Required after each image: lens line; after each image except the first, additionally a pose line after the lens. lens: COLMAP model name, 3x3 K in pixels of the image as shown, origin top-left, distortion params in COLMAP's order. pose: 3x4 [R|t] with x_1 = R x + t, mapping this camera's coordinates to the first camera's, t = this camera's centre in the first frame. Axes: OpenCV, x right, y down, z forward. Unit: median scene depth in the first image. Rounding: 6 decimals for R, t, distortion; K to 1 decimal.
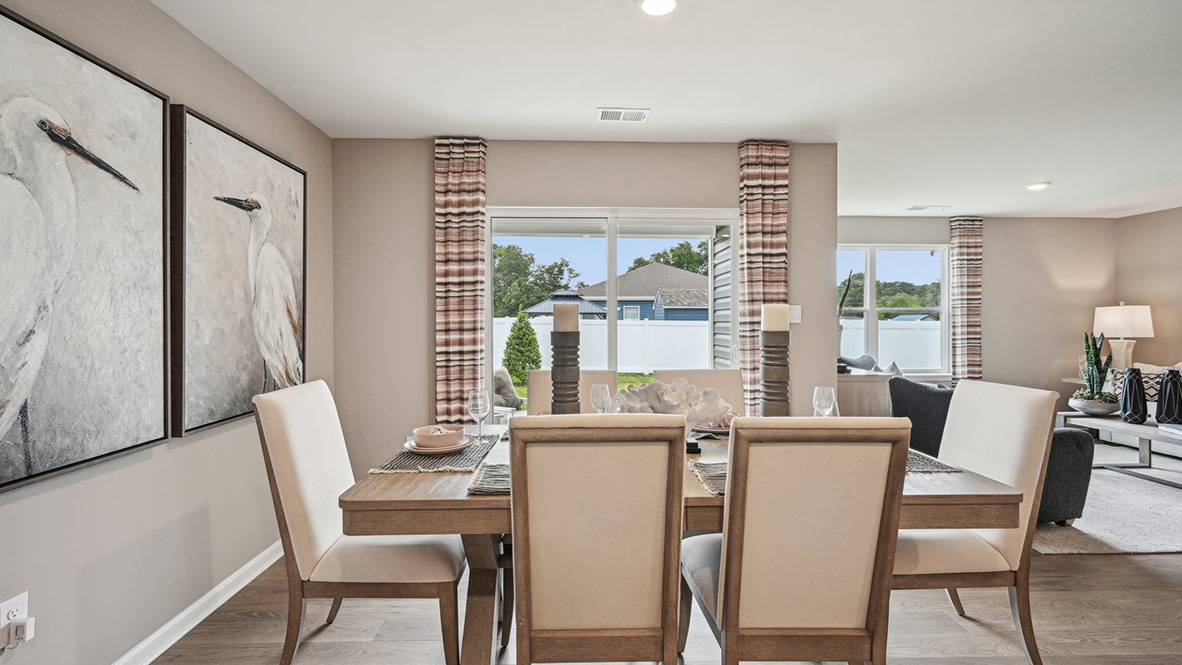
lens RADIAL K [[539.9, 0, 587.4], [0, 539.9, 326.6], [0, 0, 1]] dist [-0.002191, -0.000700]
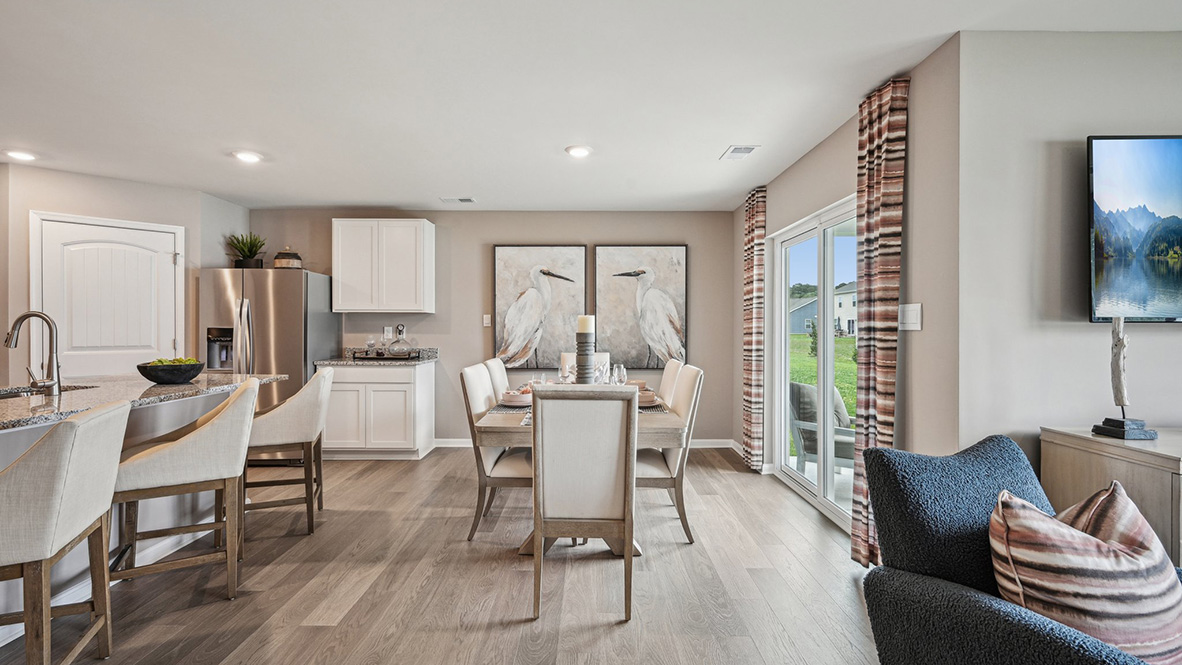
lens RADIAL K [[539.9, 0, 588.4], [0, 539.9, 331.0], [0, 0, 1]] dist [-0.002191, -0.000700]
pose [[-0.036700, 0.005619, -0.999311, 1.600117], [-0.015863, 0.999855, 0.006205, -0.002556], [0.999200, 0.016080, -0.036606, 0.906182]]
